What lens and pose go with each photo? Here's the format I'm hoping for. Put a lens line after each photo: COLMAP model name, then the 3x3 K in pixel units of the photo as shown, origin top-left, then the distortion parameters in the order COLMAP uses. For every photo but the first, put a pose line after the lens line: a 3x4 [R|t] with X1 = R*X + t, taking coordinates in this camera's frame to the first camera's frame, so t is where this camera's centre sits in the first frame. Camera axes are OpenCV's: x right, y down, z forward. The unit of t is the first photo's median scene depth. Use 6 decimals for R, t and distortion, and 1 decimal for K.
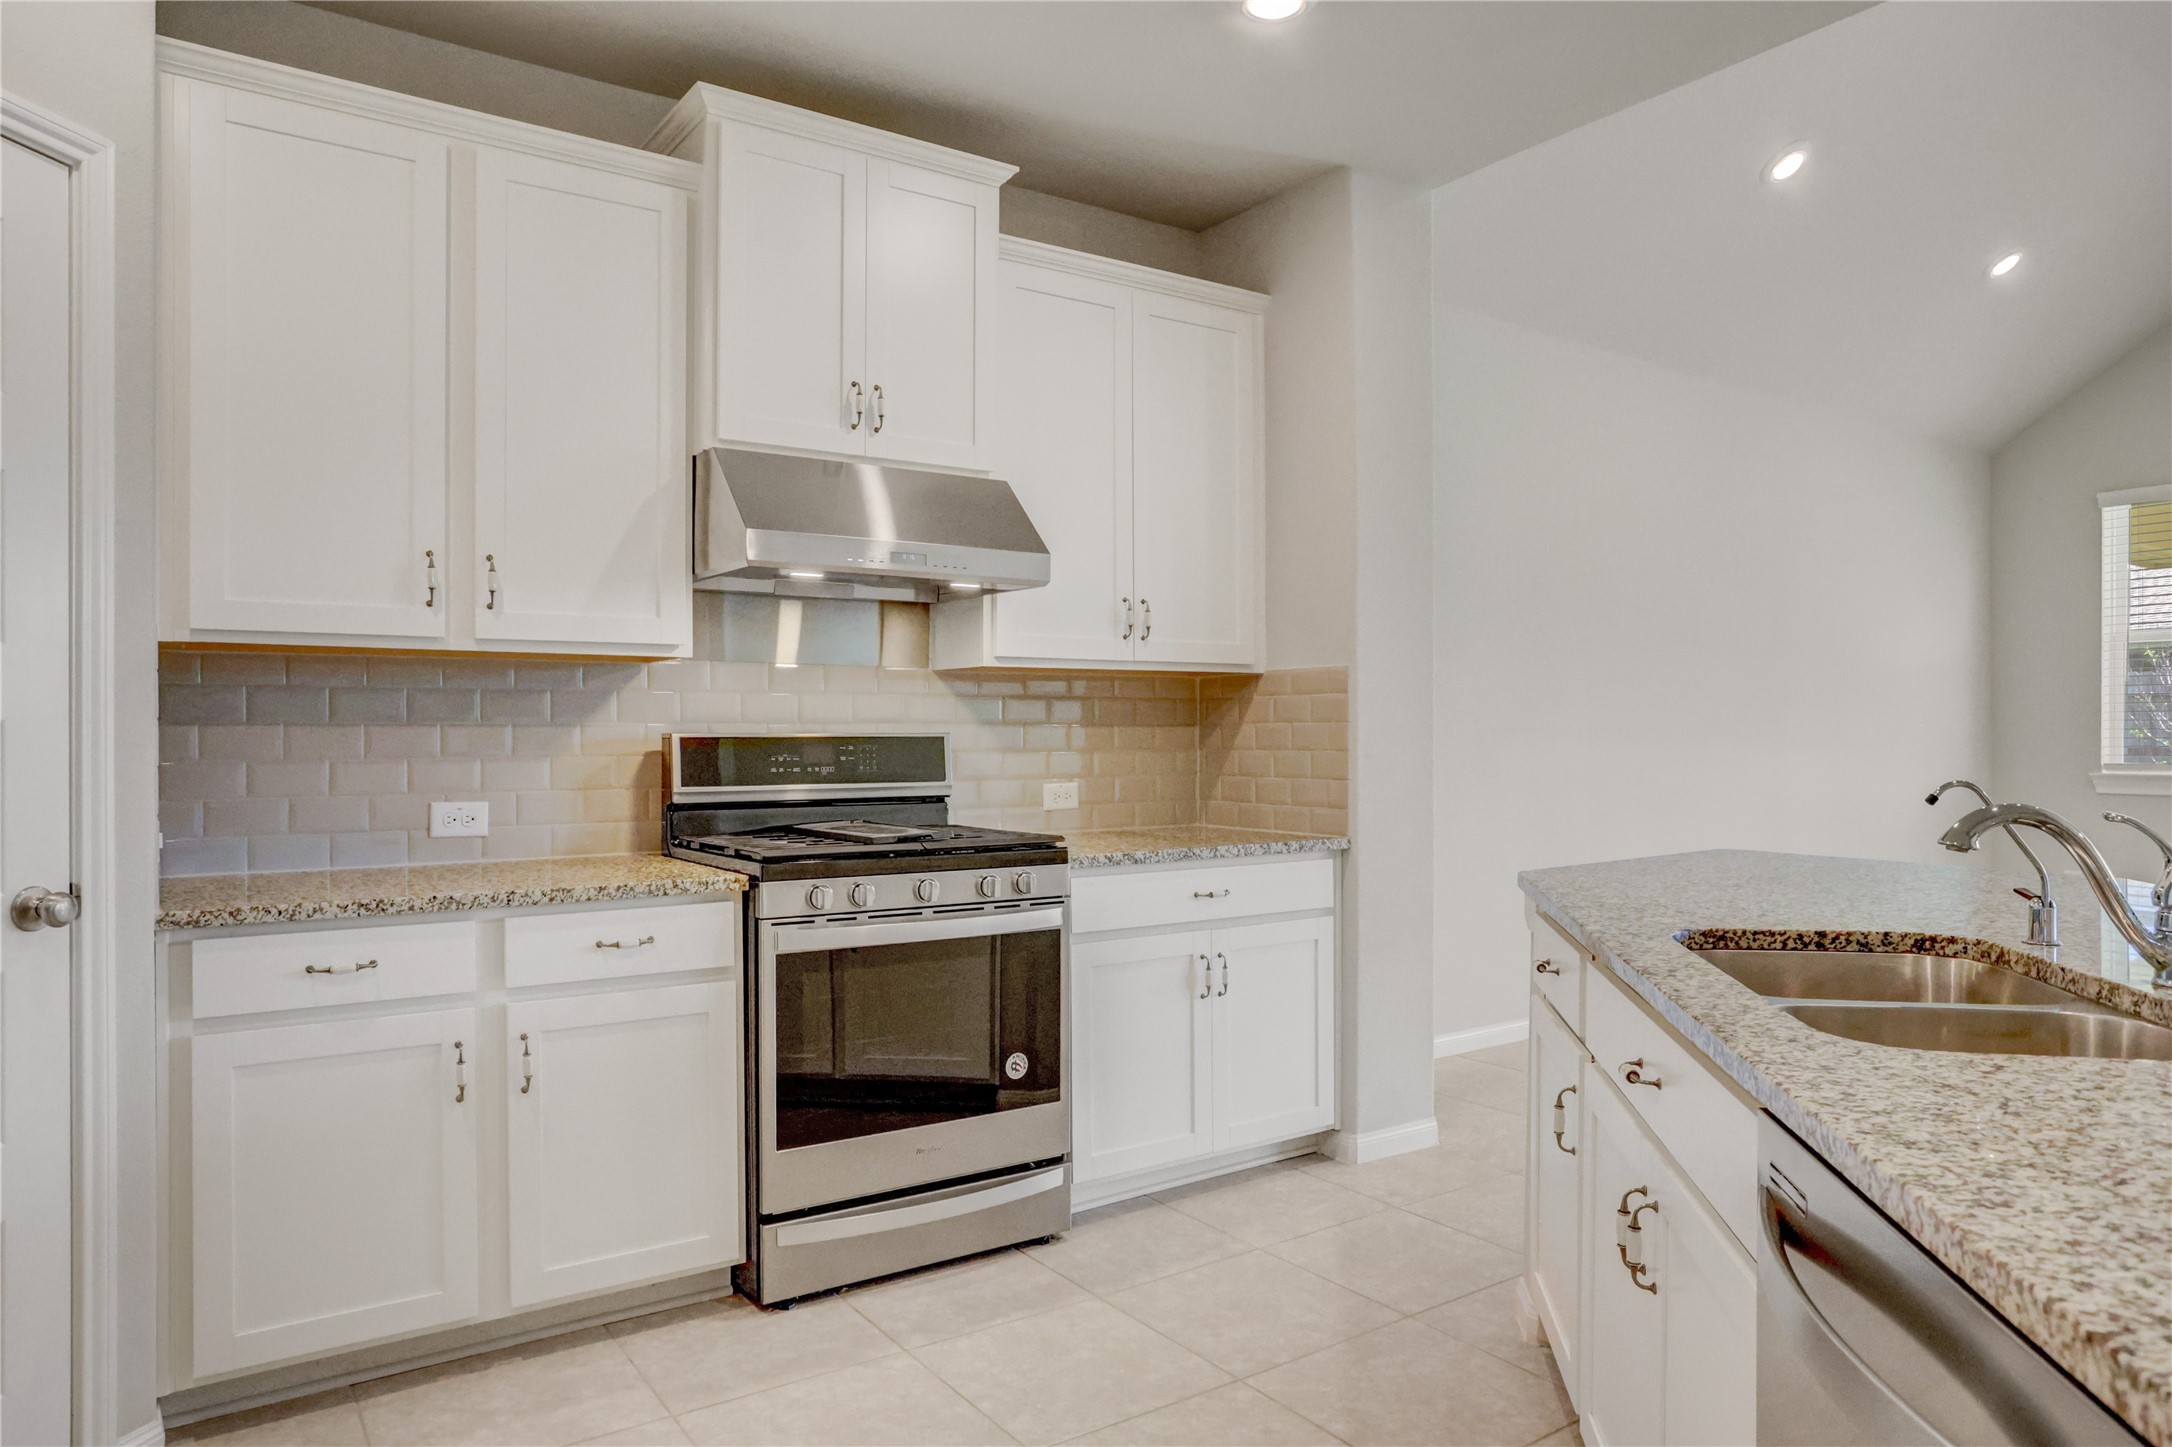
lens RADIAL K [[1387.3, 0, 1087.1], [0, 1387.3, 726.5], [0, 0, 1]] dist [-0.001830, -0.000158]
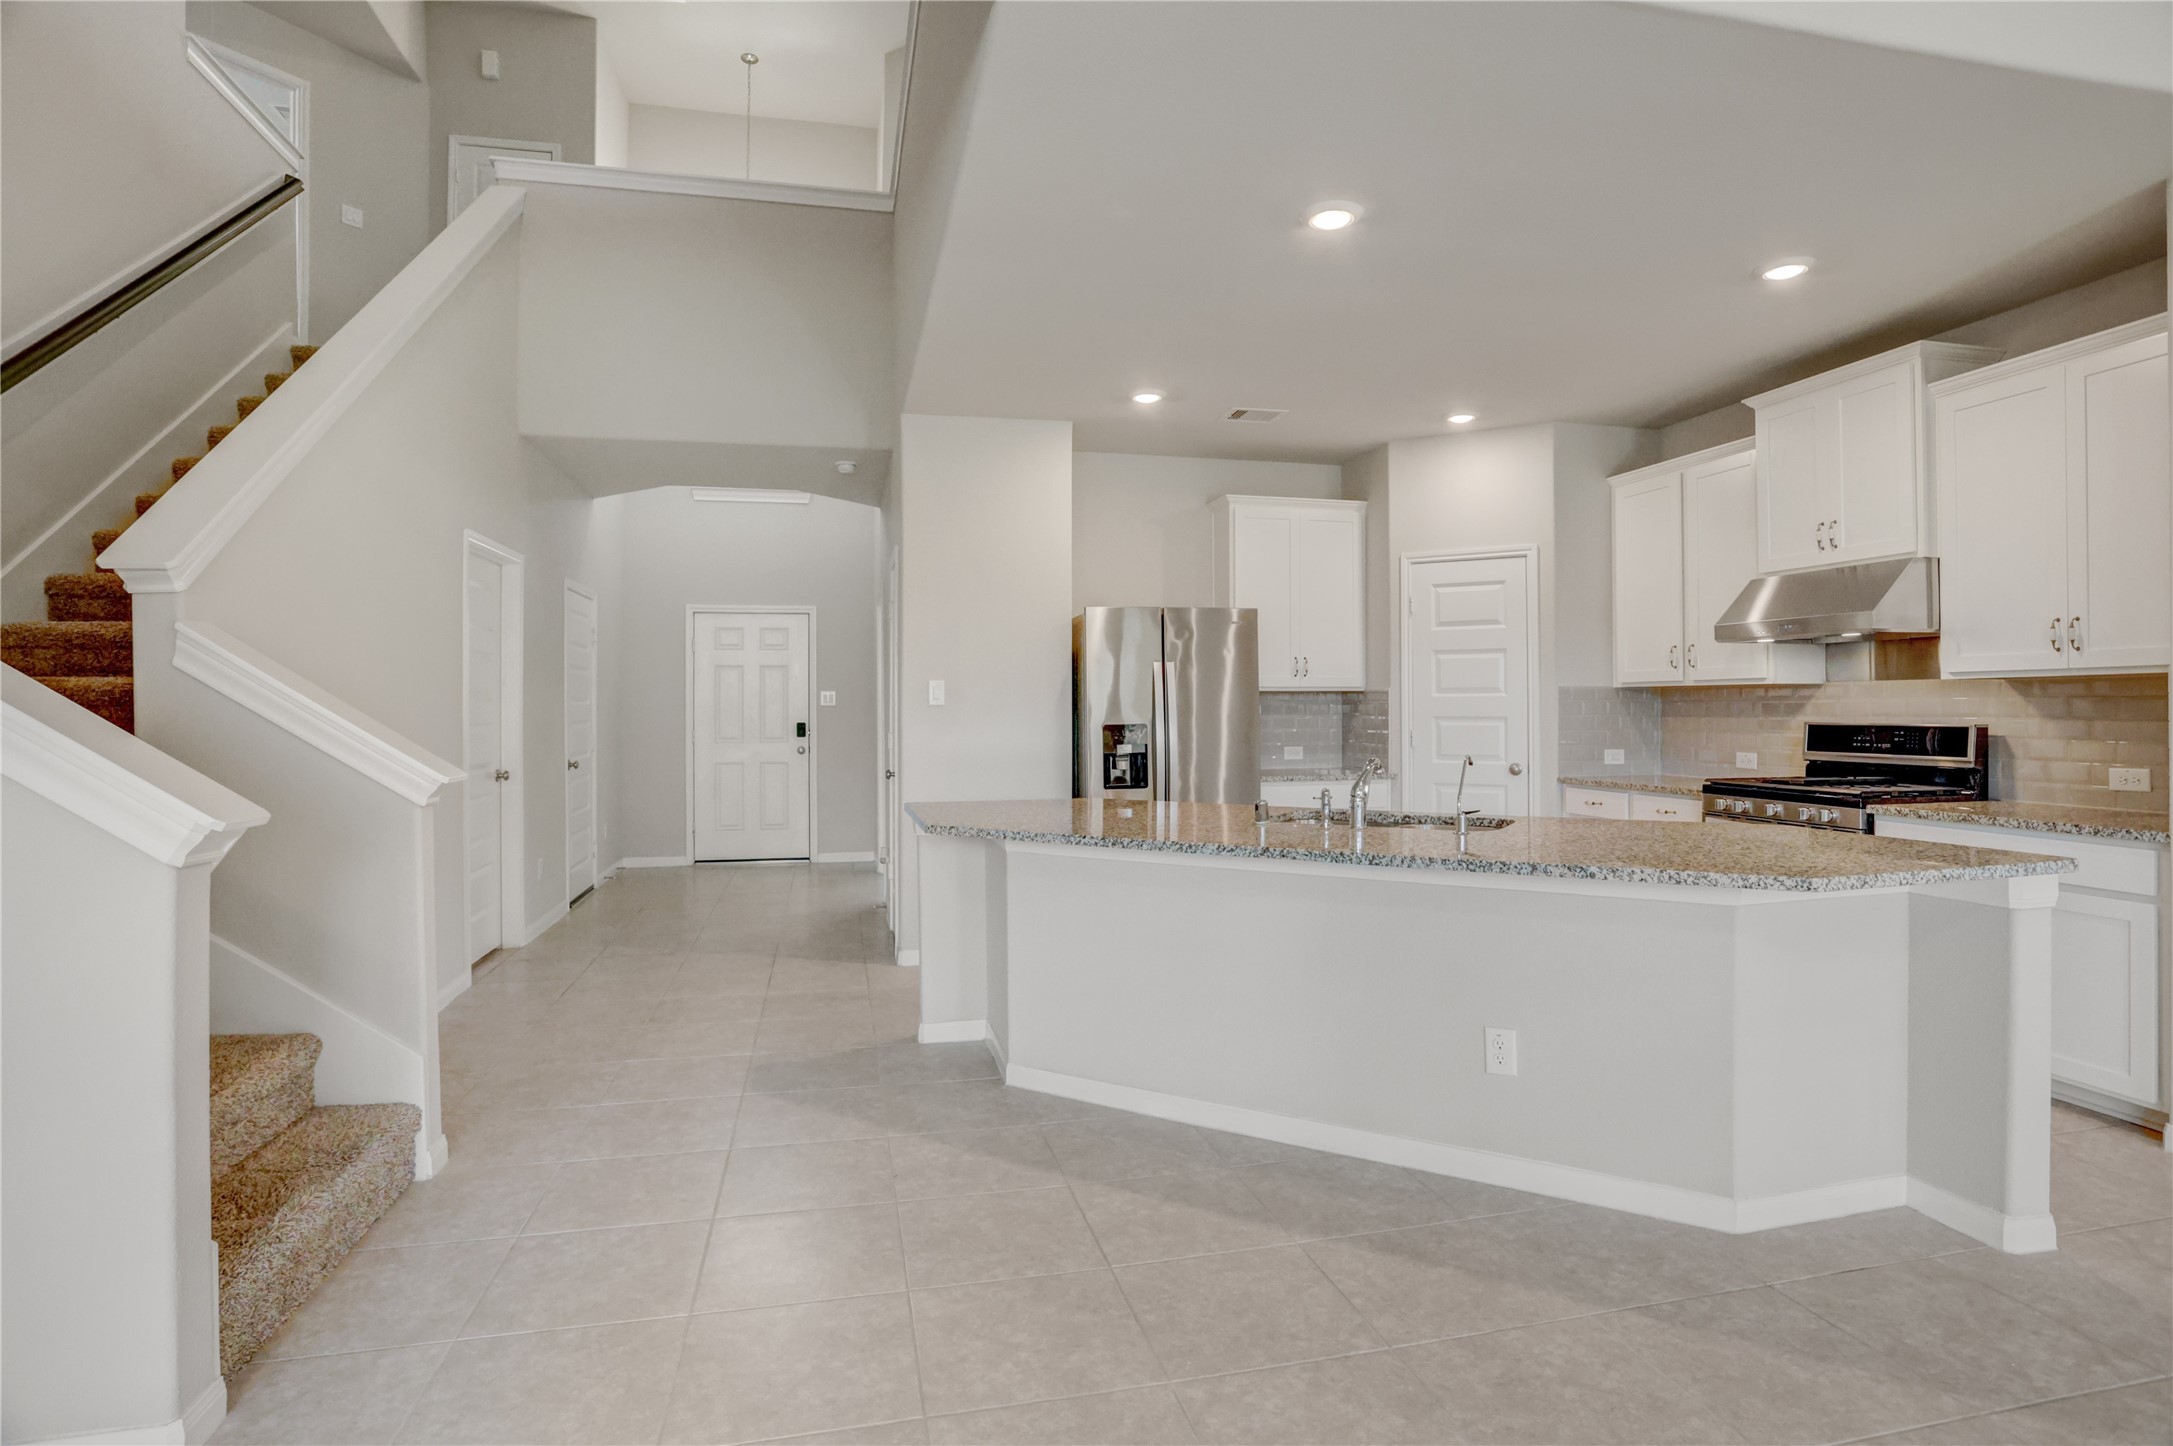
lens RADIAL K [[1083.6, 0, 1083.7], [0, 1083.6, 706.9], [0, 0, 1]] dist [-0.038644, -0.000218]
pose [[-0.372517, 0.001056, -0.928025, 1.221480], [0.009332, 0.999953, -0.002608, -0.018020], [0.927979, -0.009632, -0.372509, 0.553054]]
